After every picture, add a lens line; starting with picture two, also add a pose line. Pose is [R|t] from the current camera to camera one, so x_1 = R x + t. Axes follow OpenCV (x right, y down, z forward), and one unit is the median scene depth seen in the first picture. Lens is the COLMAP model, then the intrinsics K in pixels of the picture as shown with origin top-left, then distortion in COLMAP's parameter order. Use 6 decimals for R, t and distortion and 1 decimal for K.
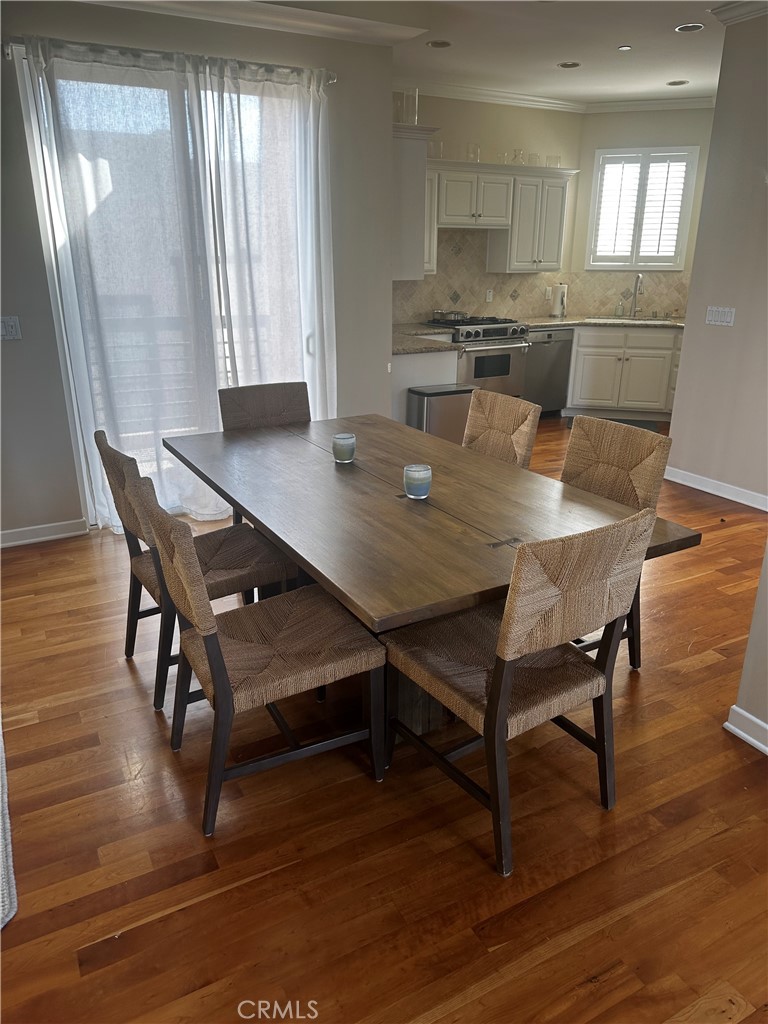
lens RADIAL K [[723.4, 0, 381.8], [0, 723.4, 508.6], [0, 0, 1]] dist [0.070998, -0.088109]
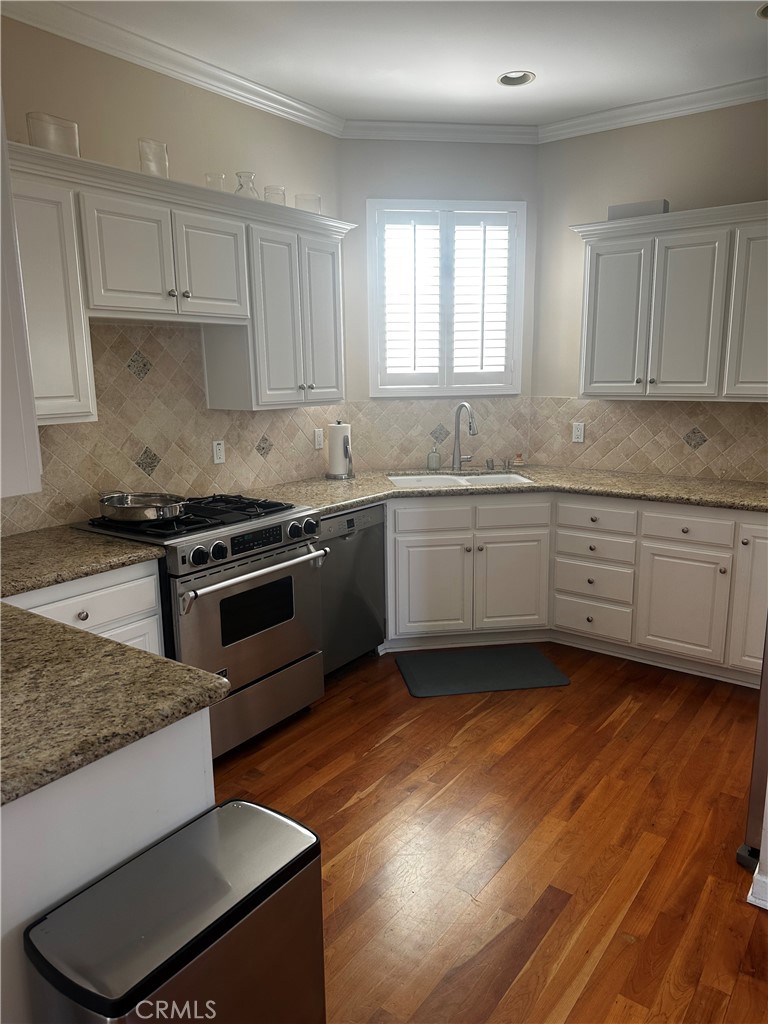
lens RADIAL K [[723.4, 0, 401.5], [0, 723.4, 514.3], [0, 0, 1]] dist [0.070998, -0.088109]
pose [[0.897501, -0.102321, 0.428978, 0.044758], [0.159016, 0.982363, -0.098375, -0.197003], [-0.411346, 0.156506, 0.897942, 0.548794]]
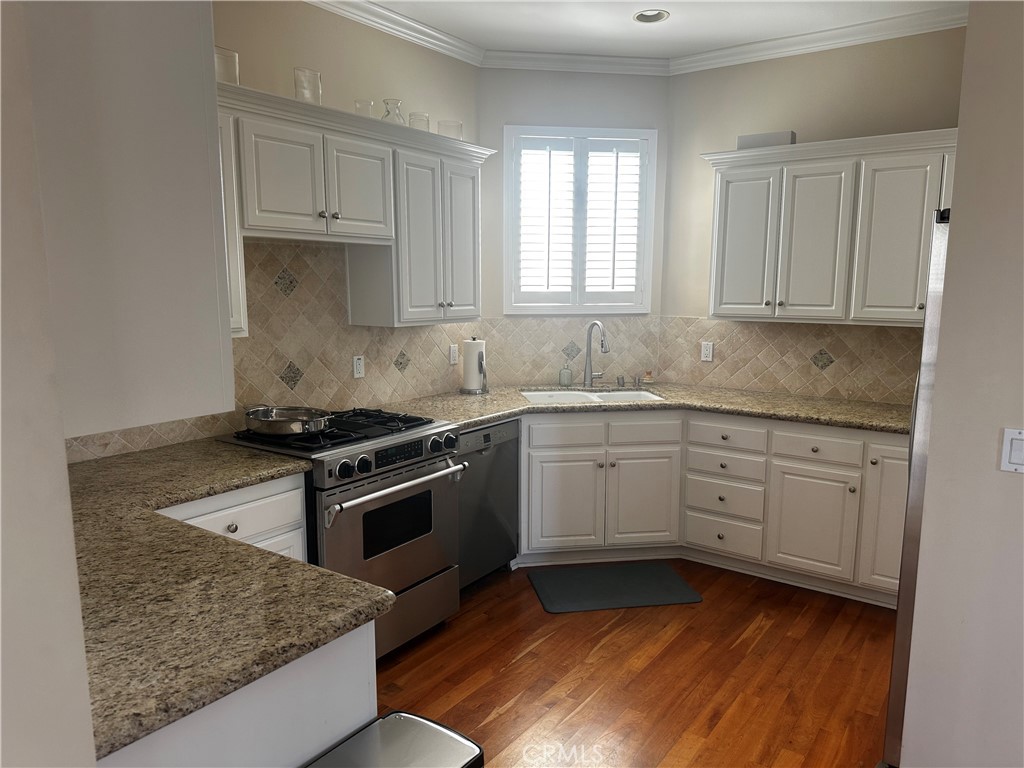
lens RADIAL K [[723.4, 0, 527.1], [0, 723.4, 394.0], [0, 0, 1]] dist [0.070998, -0.088109]
pose [[0.892721, -0.071338, 0.444927, 0.026697], [0.148648, 0.978739, -0.141328, -0.200340], [-0.425386, 0.192304, 0.884345, 0.545299]]
